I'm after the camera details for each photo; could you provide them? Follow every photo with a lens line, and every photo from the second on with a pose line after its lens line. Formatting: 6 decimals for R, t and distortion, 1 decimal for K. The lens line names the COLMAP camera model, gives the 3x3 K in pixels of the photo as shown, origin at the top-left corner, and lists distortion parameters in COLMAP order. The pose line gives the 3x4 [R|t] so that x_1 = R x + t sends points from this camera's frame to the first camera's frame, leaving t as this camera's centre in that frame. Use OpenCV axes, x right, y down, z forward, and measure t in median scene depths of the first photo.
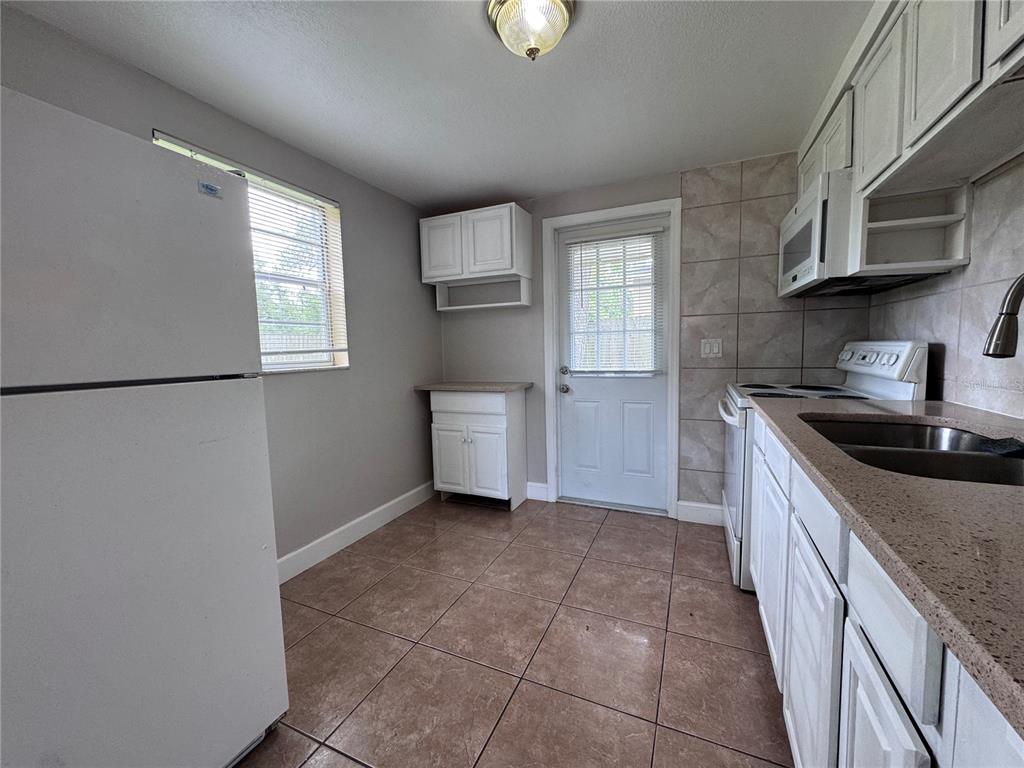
lens RADIAL K [[410.1, 0, 533.0], [0, 410.1, 387.1], [0, 0, 1]] dist [-0.004440, 0.000297]
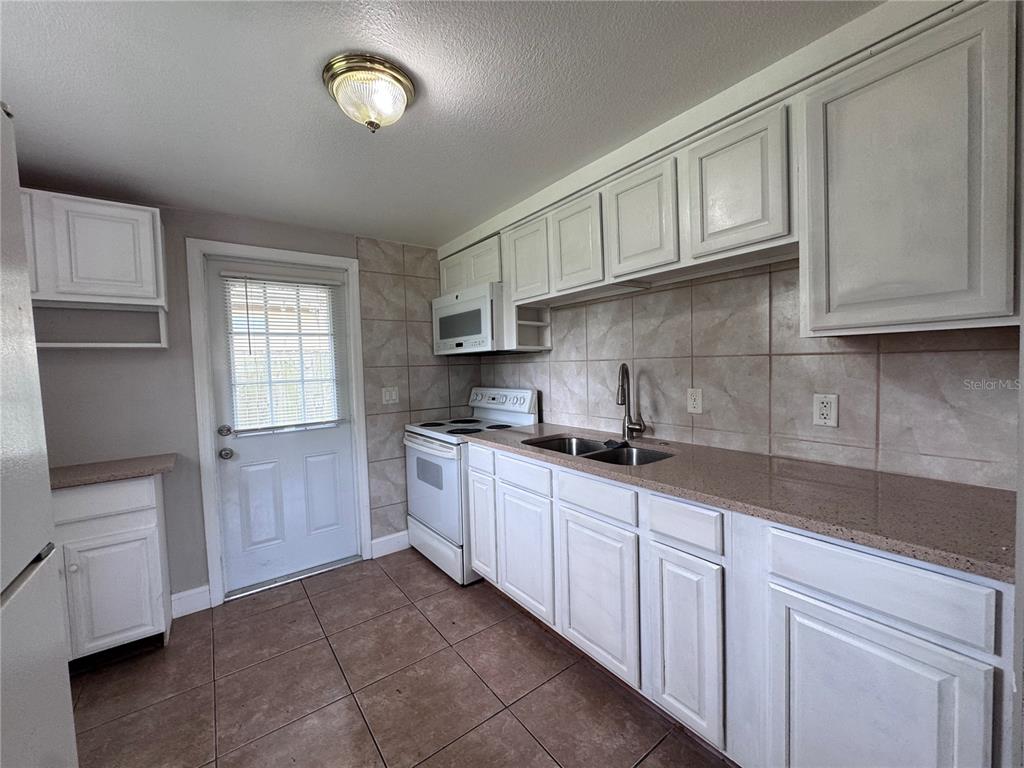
lens RADIAL K [[410.1, 0, 501.3], [0, 410.1, 385.4], [0, 0, 1]] dist [-0.004440, 0.000297]
pose [[0.496124, -0.037319, 0.867450, -0.393508], [0.097442, 0.995157, -0.012917, -0.075805], [-0.862767, 0.090935, 0.497357, 0.154932]]
